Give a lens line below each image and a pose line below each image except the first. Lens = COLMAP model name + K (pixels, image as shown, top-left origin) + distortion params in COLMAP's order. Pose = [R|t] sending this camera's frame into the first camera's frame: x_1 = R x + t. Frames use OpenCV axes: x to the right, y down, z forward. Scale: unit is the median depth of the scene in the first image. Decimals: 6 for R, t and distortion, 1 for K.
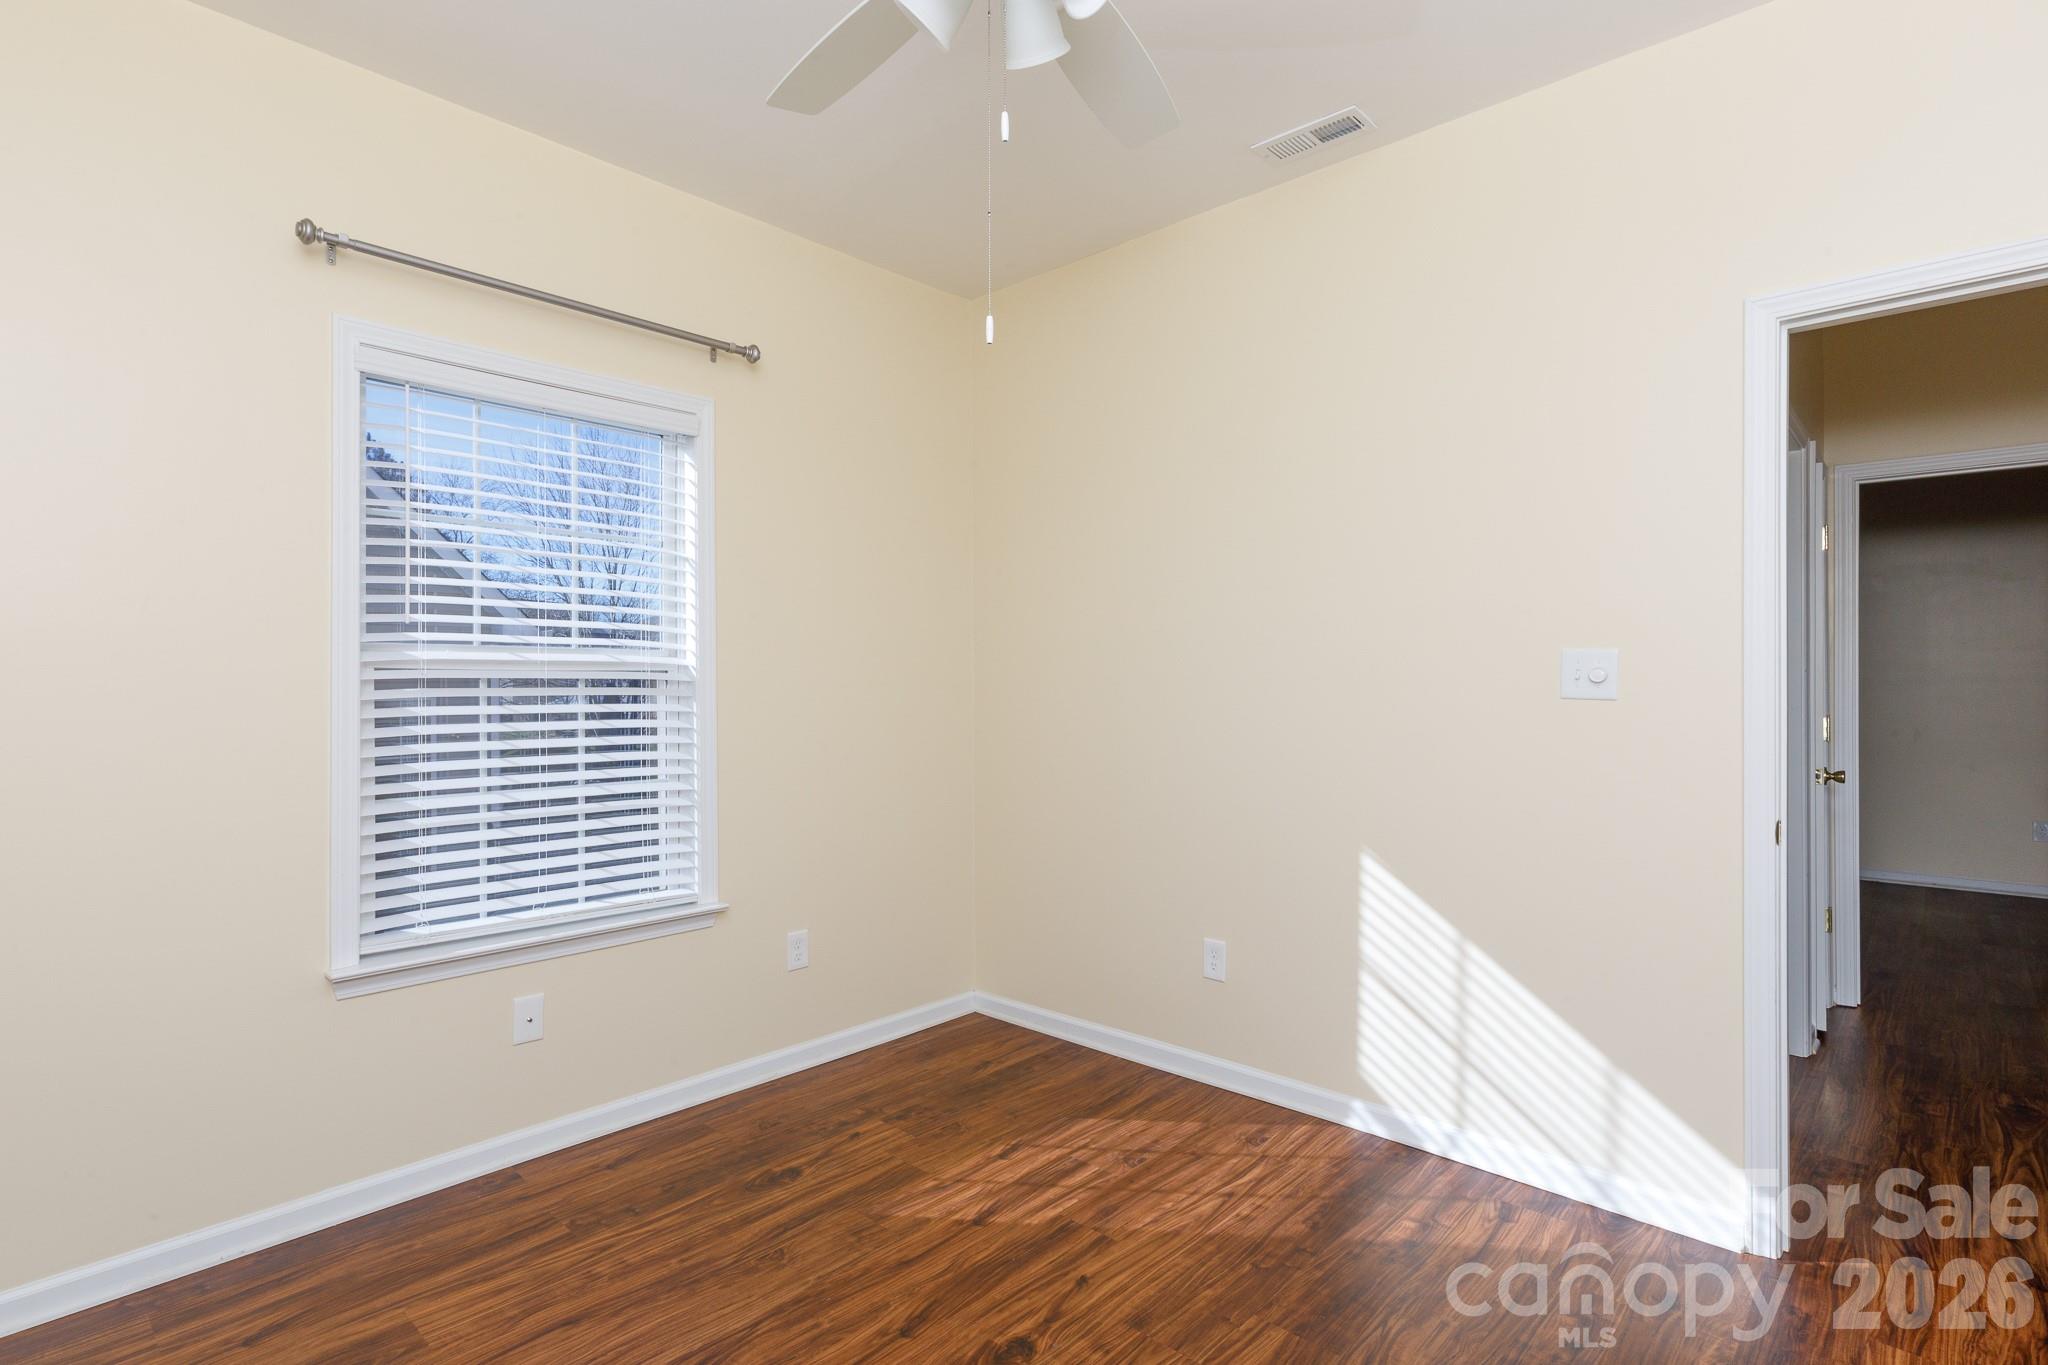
lens RADIAL K [[1059.8, 0, 1038.0], [0, 1059.8, 685.3], [0, 0, 1]] dist [0.032219, -0.001149]
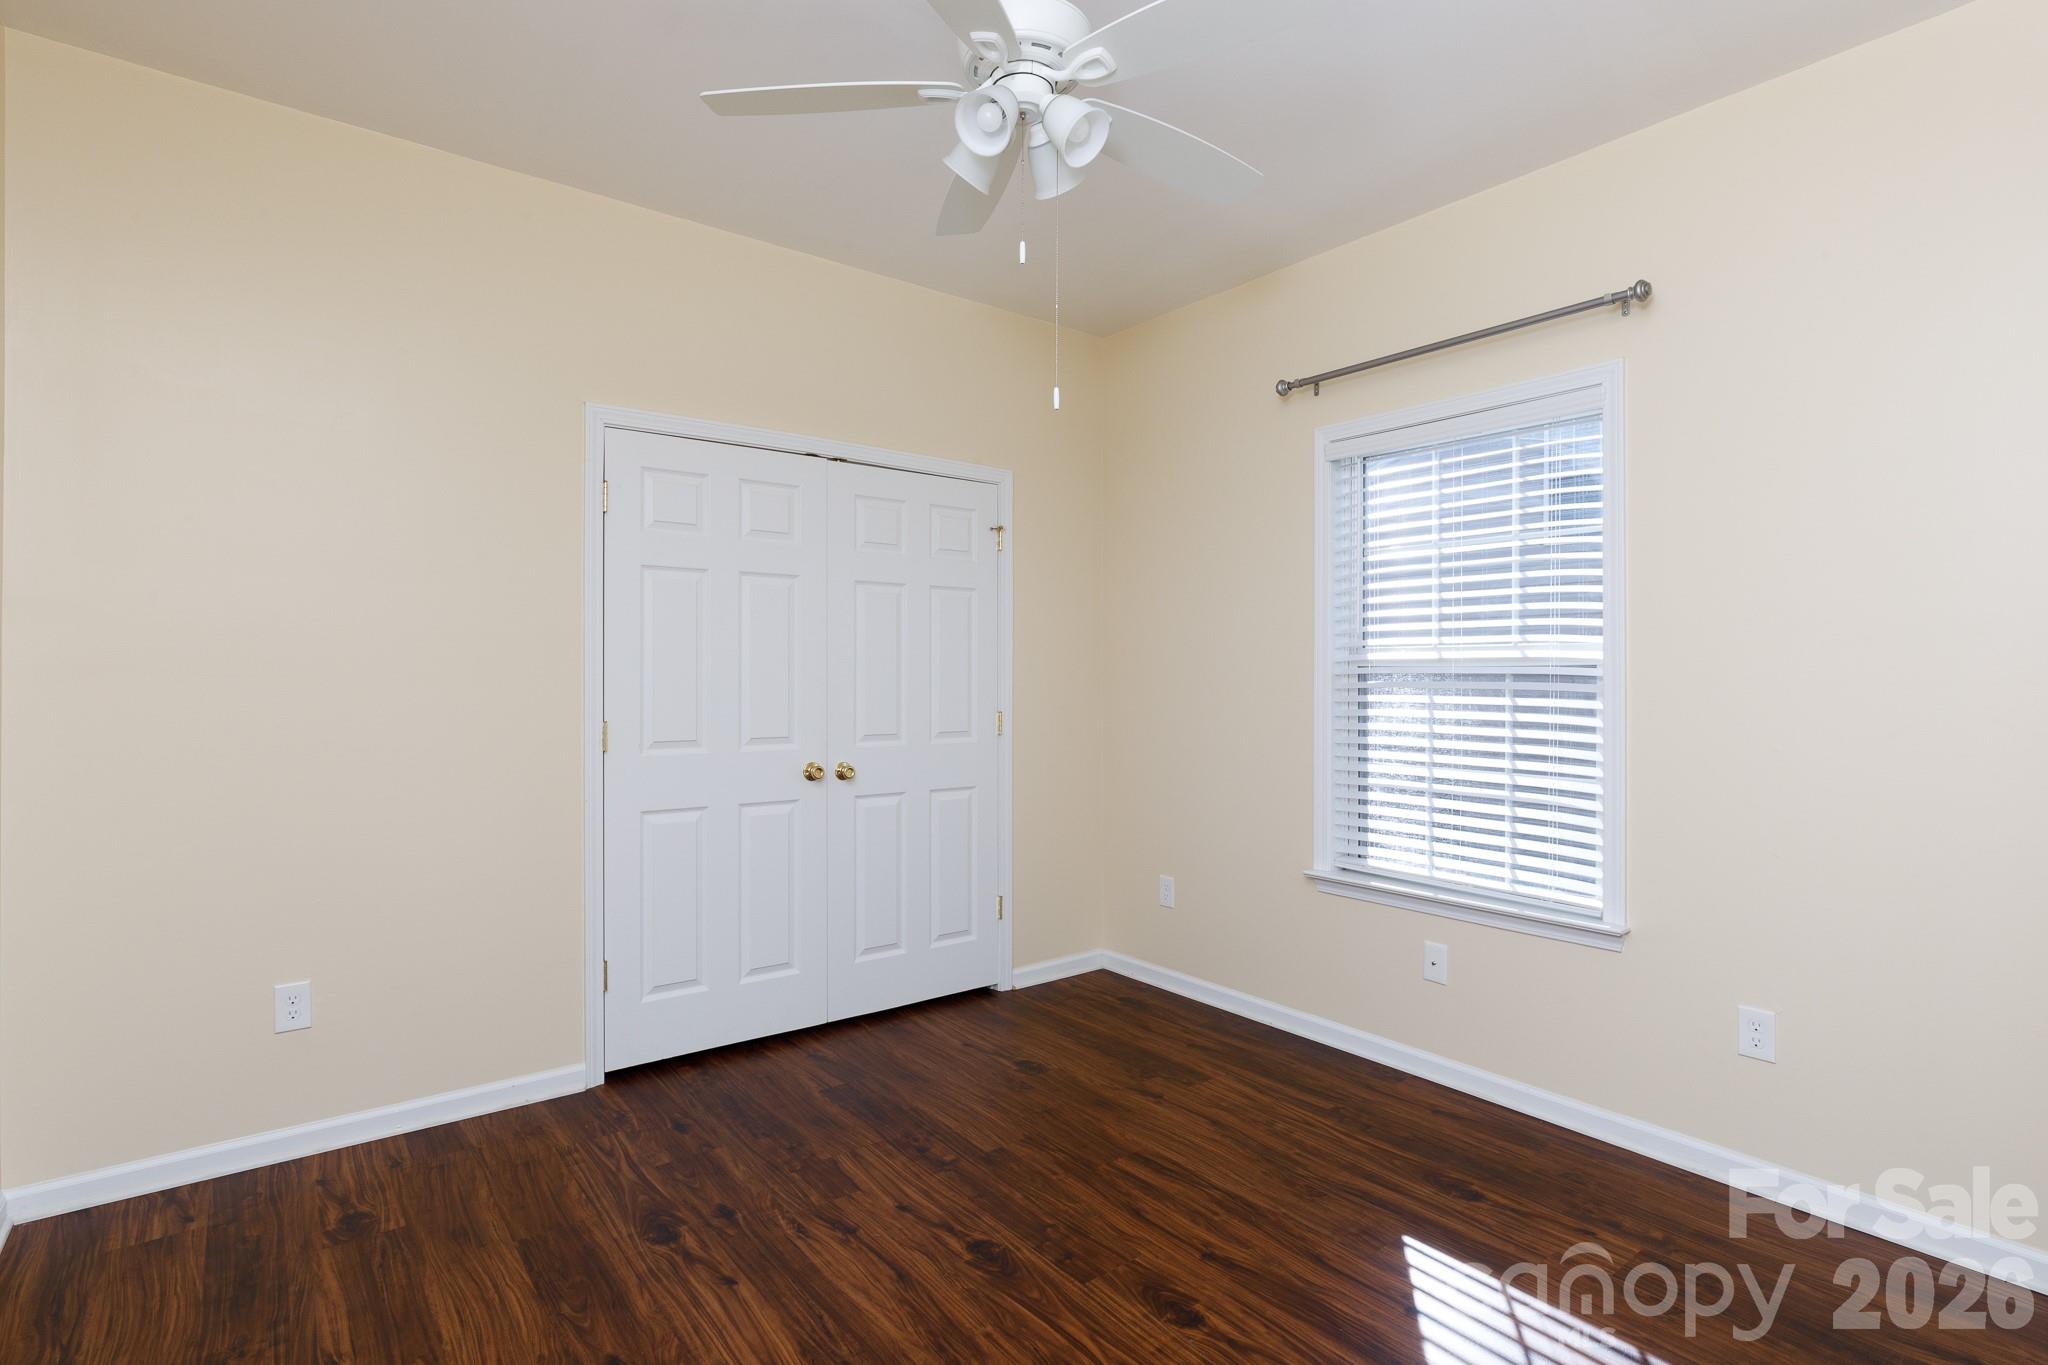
lens RADIAL K [[1059.8, 0, 1009.8], [0, 1059.8, 680.7], [0, 0, 1]] dist [0.032219, -0.001149]
pose [[-0.199155, -0.000708, -0.979968, 0.892176], [-0.013119, 0.999912, 0.001944, 0.007147], [0.979880, 0.013244, -0.199147, 0.898761]]
